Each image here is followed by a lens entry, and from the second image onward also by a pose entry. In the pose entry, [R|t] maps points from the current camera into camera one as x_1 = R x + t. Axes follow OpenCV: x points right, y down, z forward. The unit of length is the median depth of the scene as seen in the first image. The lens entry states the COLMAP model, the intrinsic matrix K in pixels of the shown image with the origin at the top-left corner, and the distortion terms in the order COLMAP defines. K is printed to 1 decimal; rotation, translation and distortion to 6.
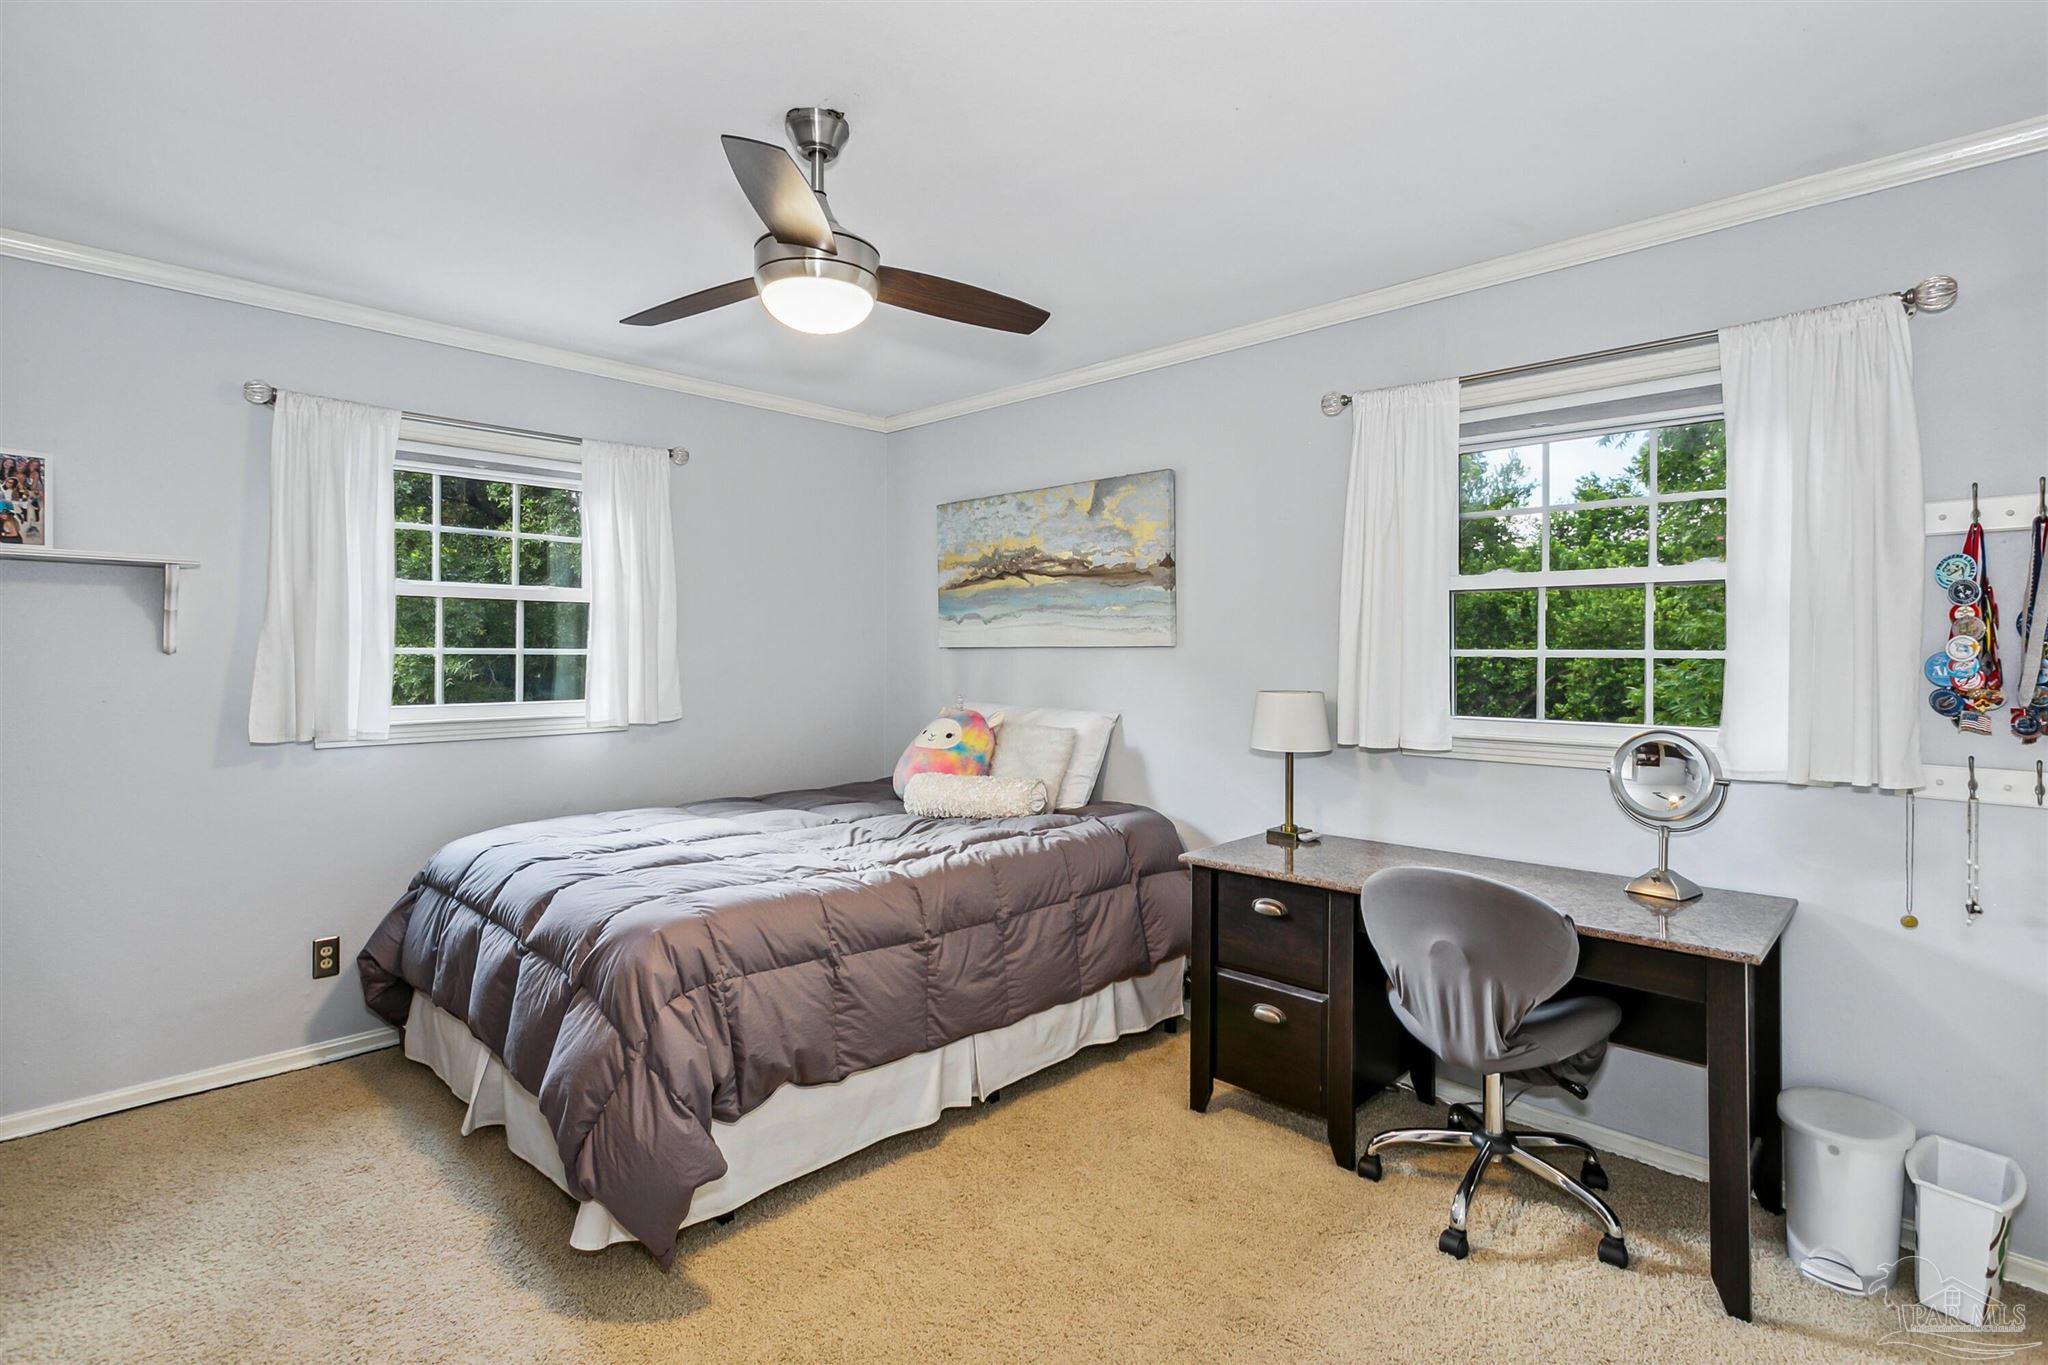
lens RADIAL K [[979.9, 0, 1024.6], [0, 979.9, 668.3], [0, 0, 1]] dist [-0.000041, -0.000091]
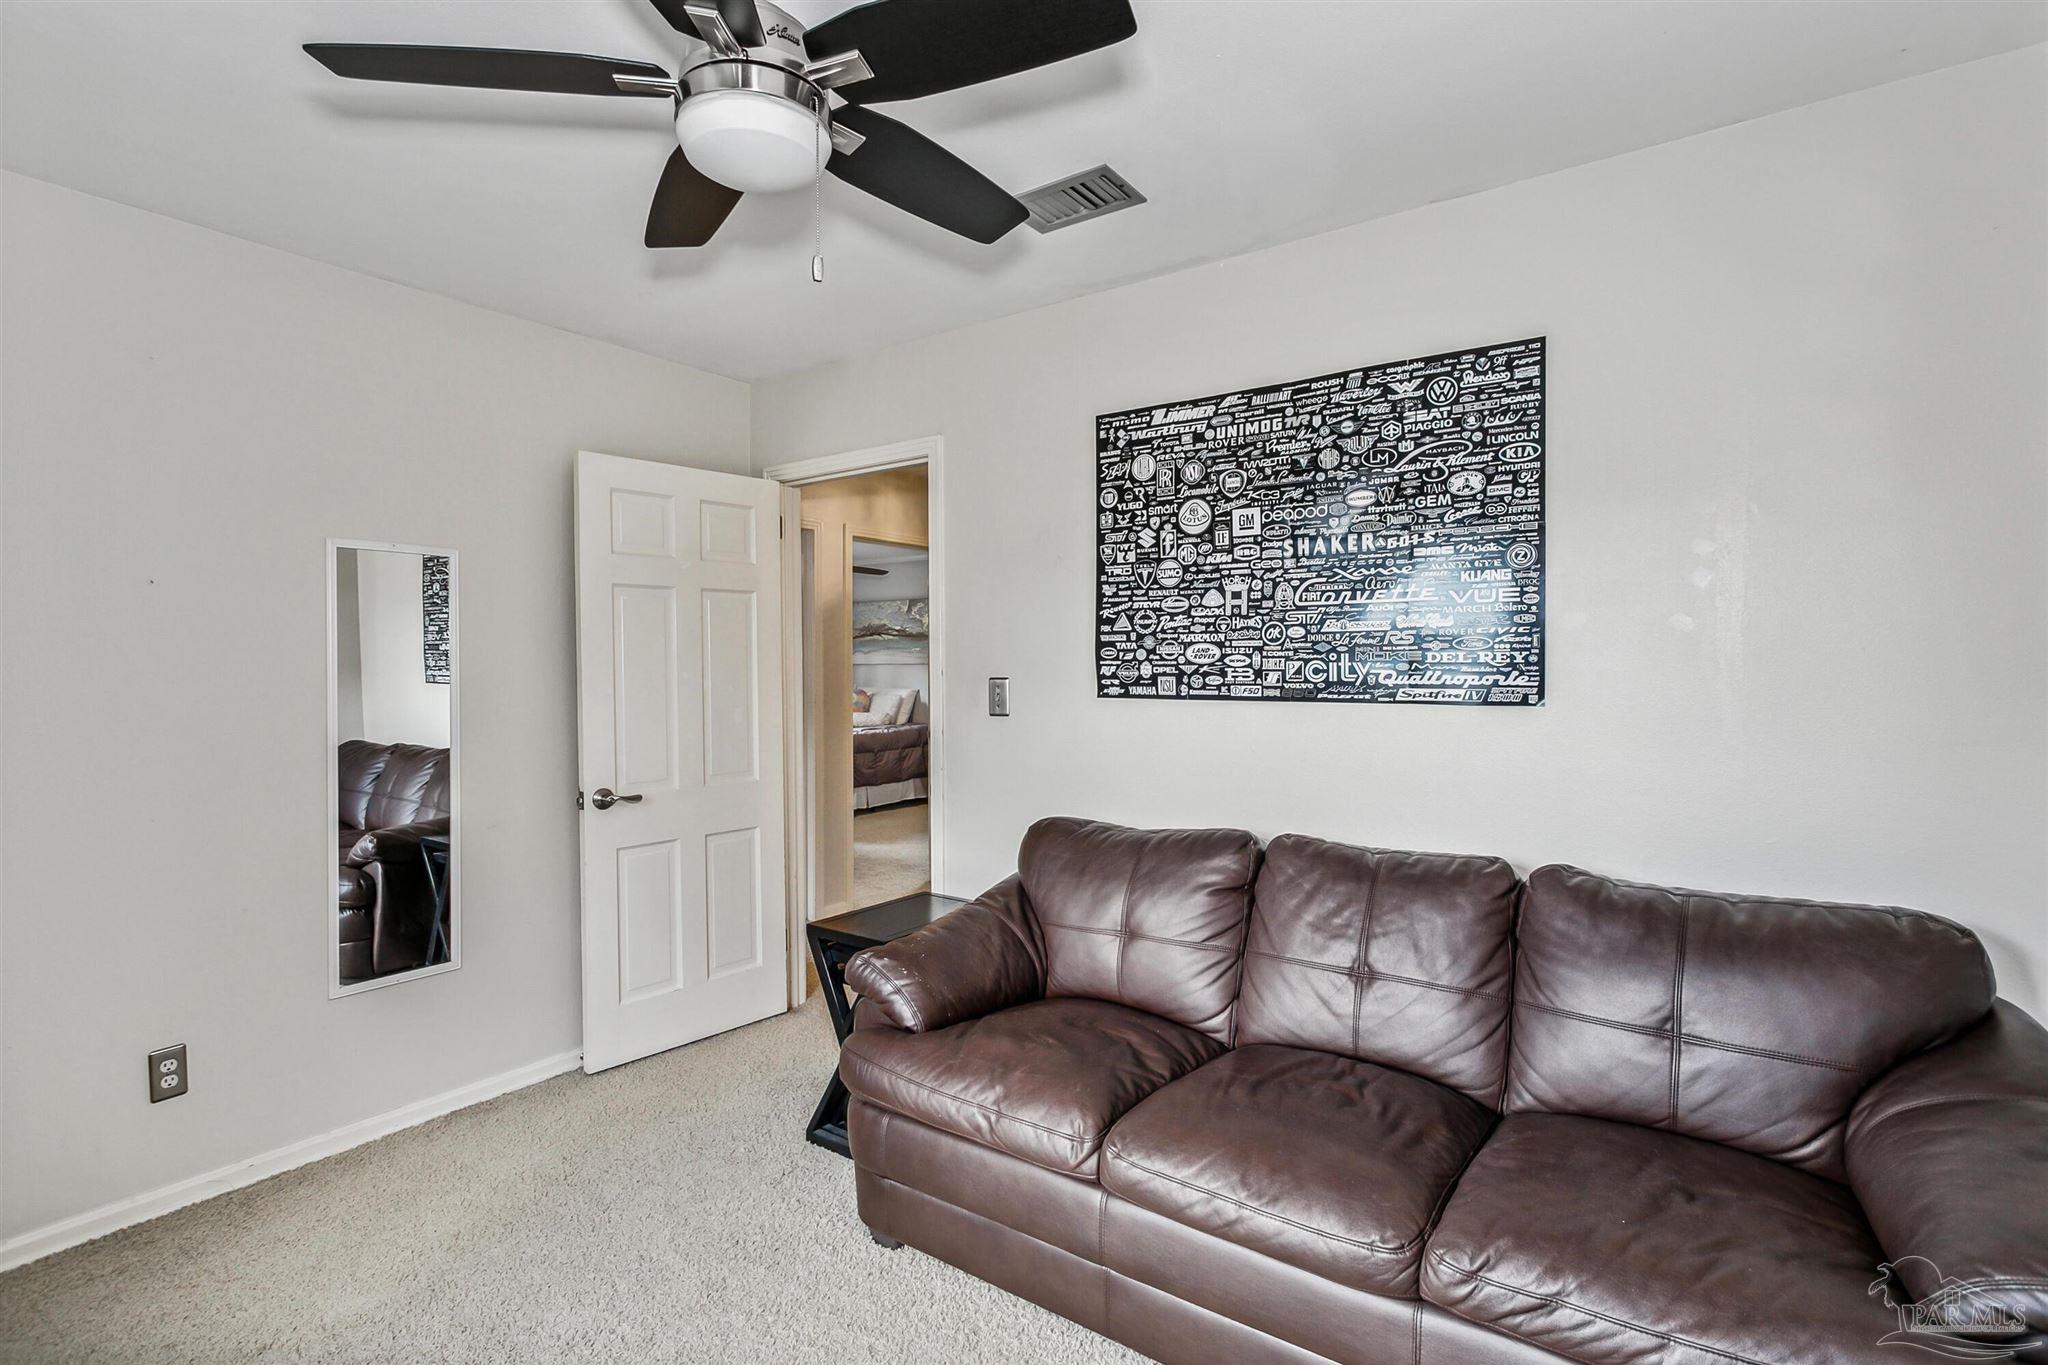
lens RADIAL K [[979.9, 0, 1024.0], [0, 979.9, 684.2], [0, 0, 1]] dist [-0.000041, -0.000091]
pose [[0.987644, -0.002072, 0.156703, -0.033859], [0.003651, 0.999945, -0.009788, 0.059281], [-0.156674, 0.010239, 0.987597, -1.614875]]
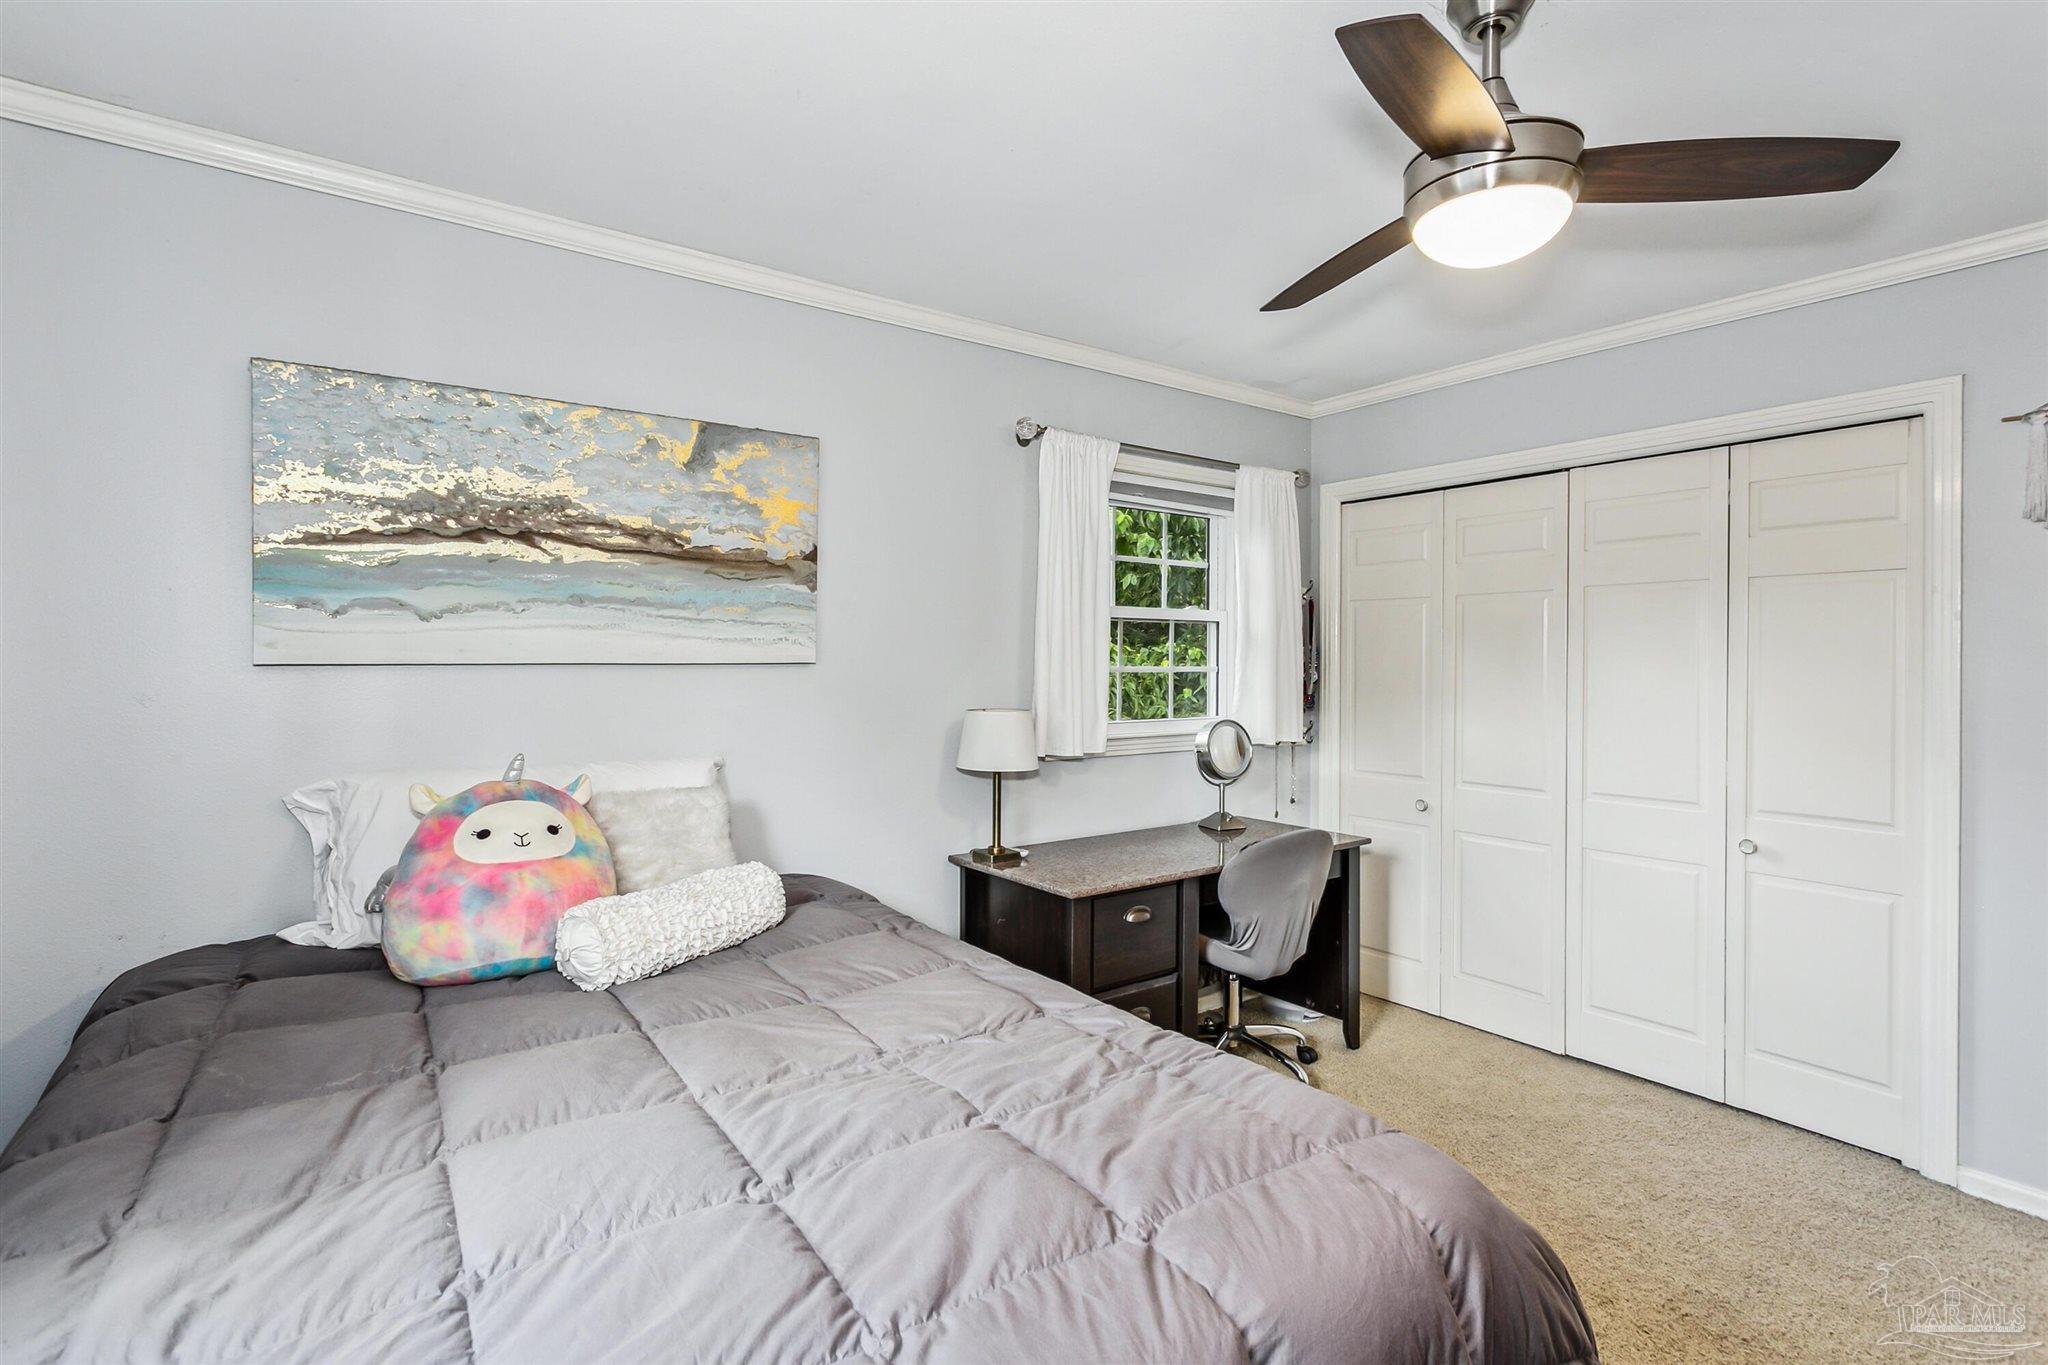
lens RADIAL K [[979.9, 0, 1027.1], [0, 979.9, 669.7], [0, 0, 1]] dist [-0.000041, -0.000091]
pose [[0.182909, -0.010887, 0.983070, -0.562360], [0.015093, 0.999852, 0.008265, -0.019960], [-0.983014, 0.013326, 0.183046, 0.651295]]
